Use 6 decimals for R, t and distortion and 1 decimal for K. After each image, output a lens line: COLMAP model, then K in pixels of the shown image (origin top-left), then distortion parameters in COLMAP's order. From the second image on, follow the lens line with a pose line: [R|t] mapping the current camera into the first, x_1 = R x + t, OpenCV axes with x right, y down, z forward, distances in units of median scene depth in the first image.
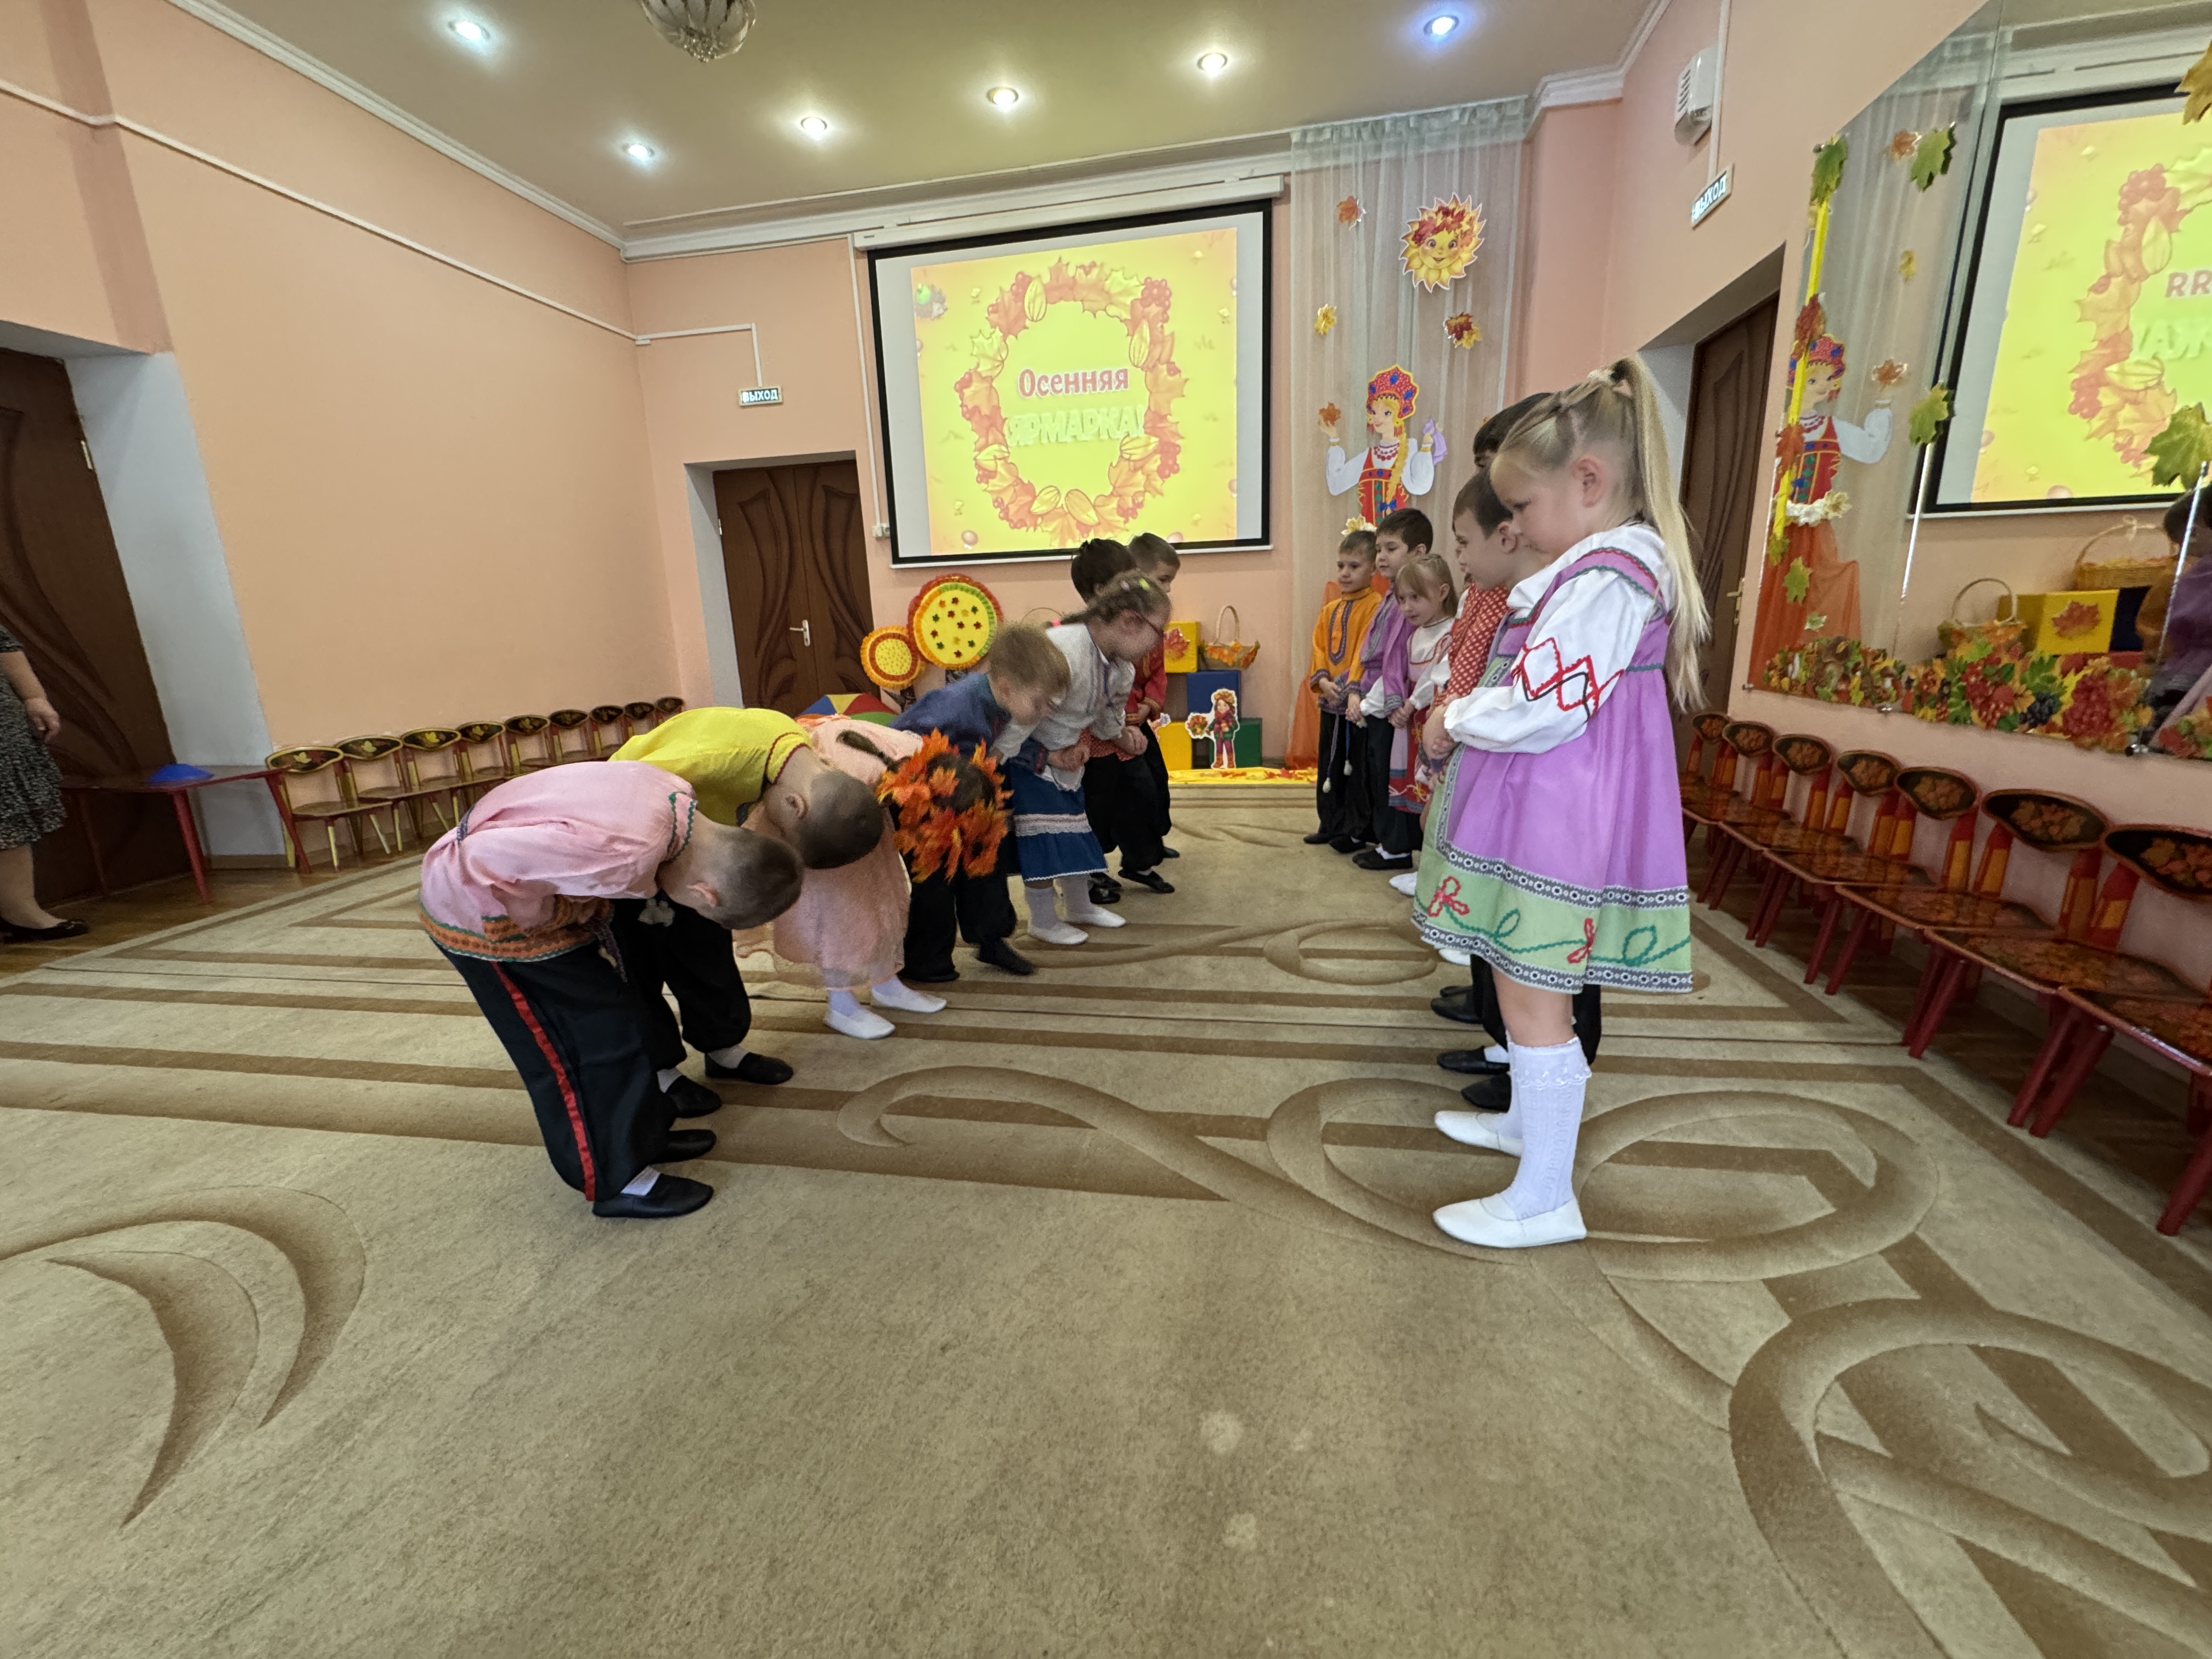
lens RADIAL K [[872.3, 0, 1102.8], [0, 872.3, 827.6], [0, 0, 1]] dist [-0.012486, 0.002774]
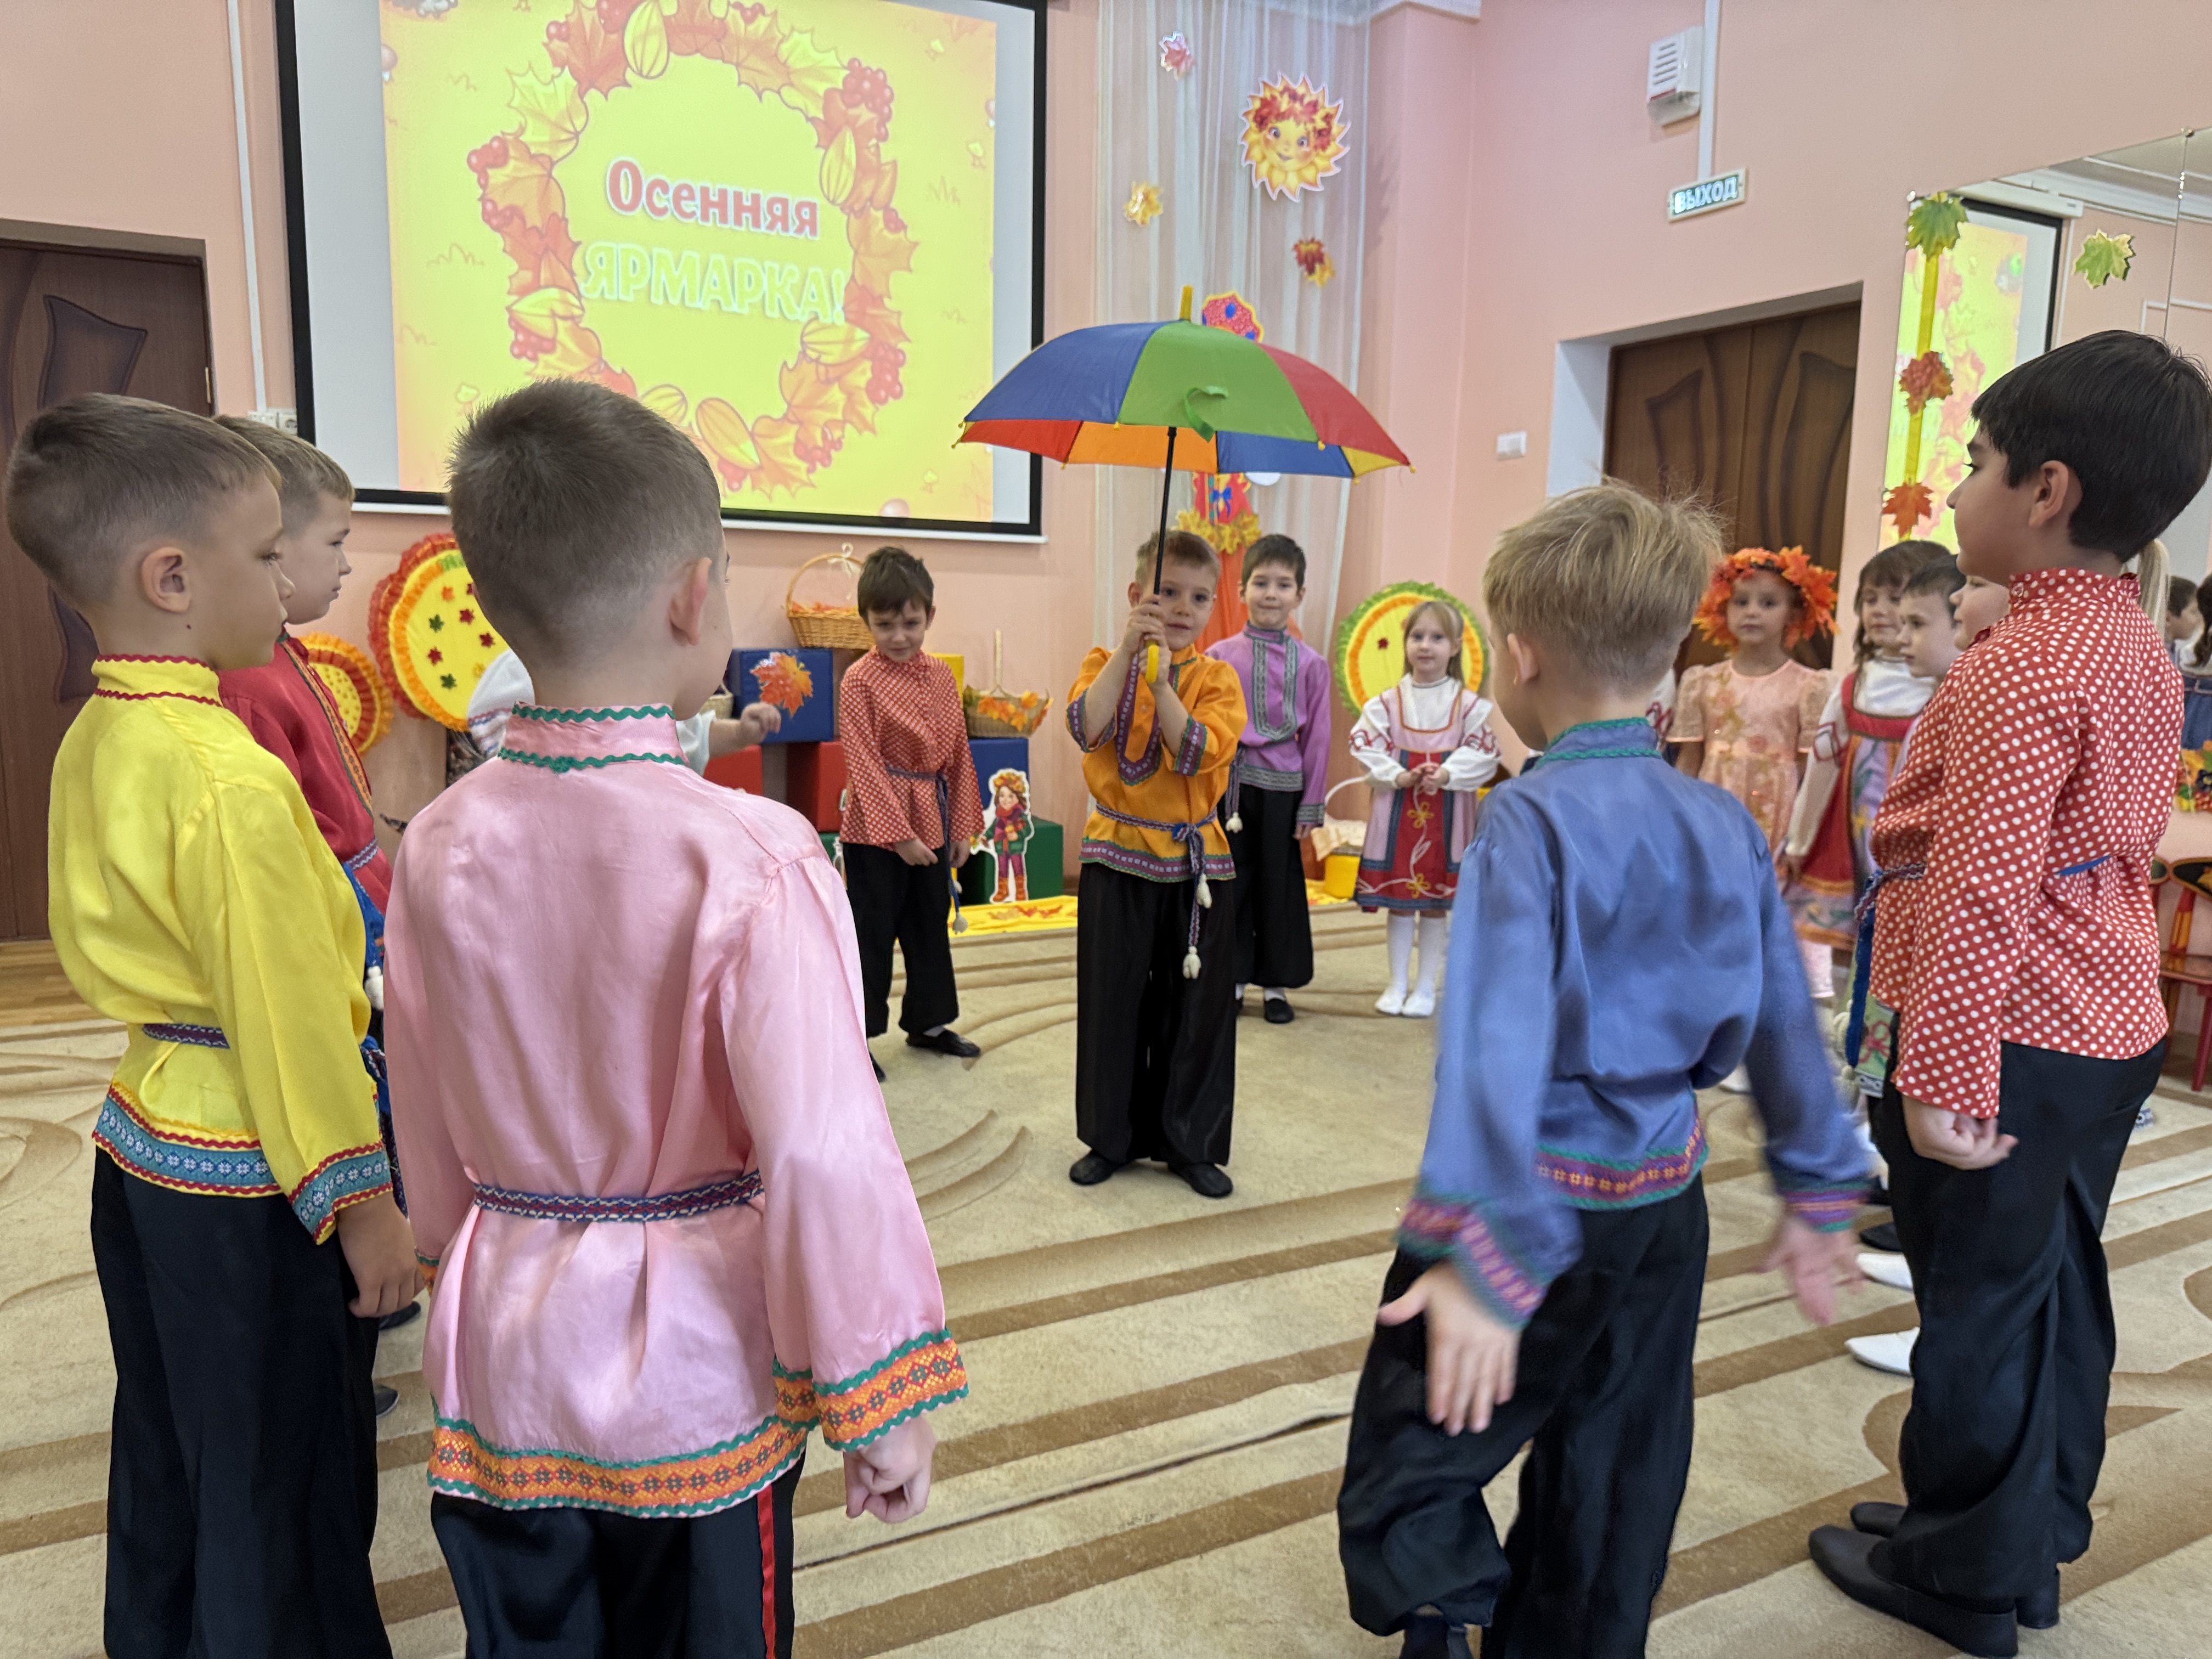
lens RADIAL K [[1550.8, 0, 1088.5], [0, 1550.8, 832.8], [0, 0, 1]] dist [0.040831, -0.053429]
pose [[0.786240, -0.038656, 0.616711, -0.500894], [0.097441, 0.993310, -0.061965, -0.048360], [-0.610190, 0.108813, 0.784747, 0.157687]]
